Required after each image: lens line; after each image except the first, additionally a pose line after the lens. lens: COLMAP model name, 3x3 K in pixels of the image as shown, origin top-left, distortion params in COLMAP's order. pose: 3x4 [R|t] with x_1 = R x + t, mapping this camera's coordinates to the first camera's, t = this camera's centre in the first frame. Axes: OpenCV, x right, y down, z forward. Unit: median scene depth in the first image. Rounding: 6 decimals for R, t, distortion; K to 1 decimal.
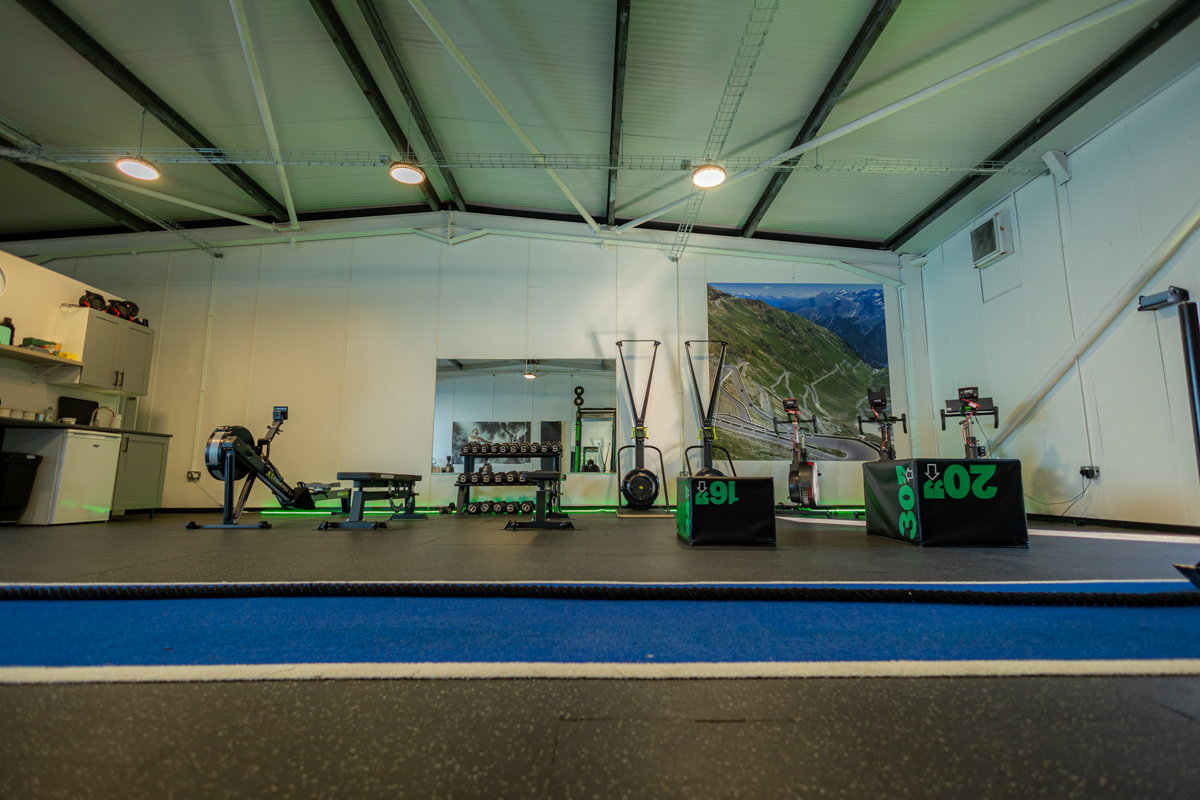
lens RADIAL K [[560.8, 0, 604.9], [0, 560.8, 399.5], [0, 0, 1]] dist [0.014338, 0.000033]
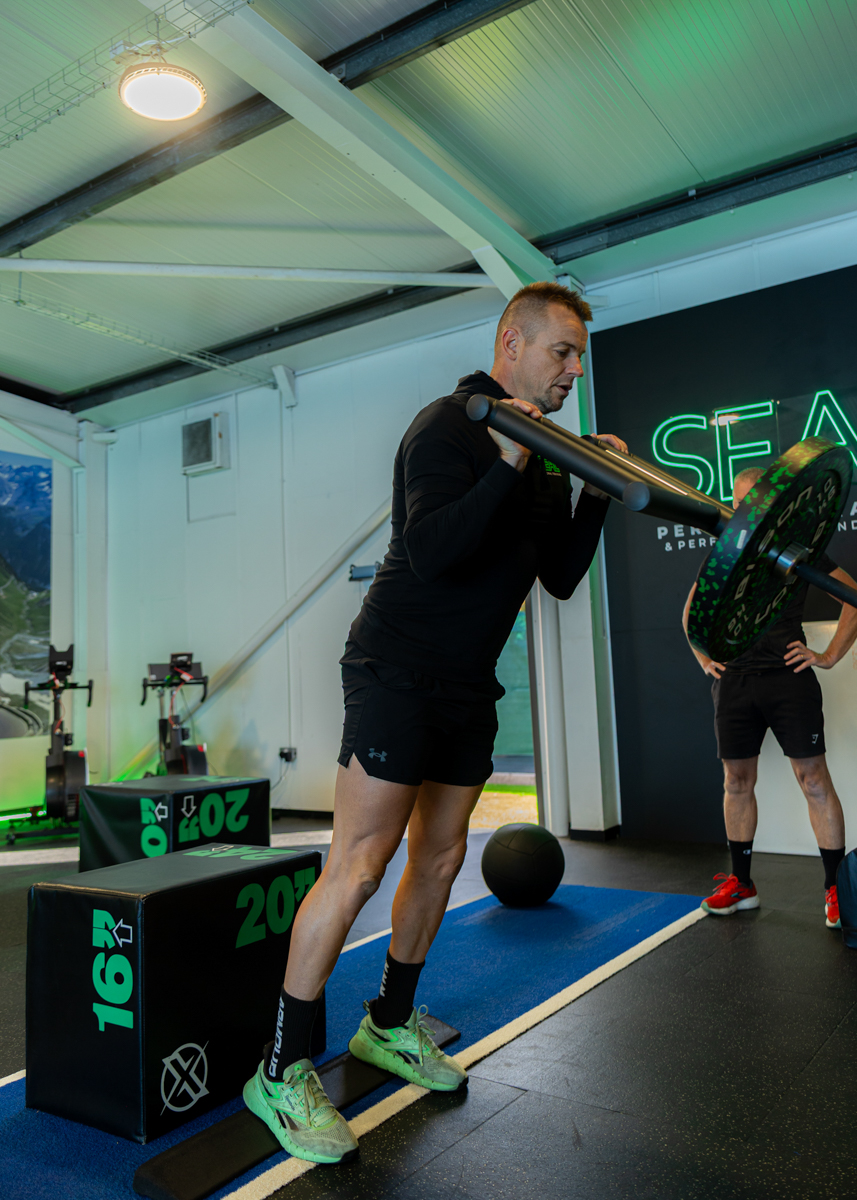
lens RADIAL K [[985.2, 0, 426.7], [0, 985.2, 564.8], [0, 0, 1]] dist [0.012952, 0.004276]
pose [[0.597072, 0.071292, 0.799013, -0.190261], [-0.076759, 0.996550, -0.031558, -0.105278], [-0.798507, -0.042489, 0.600485, -0.038817]]
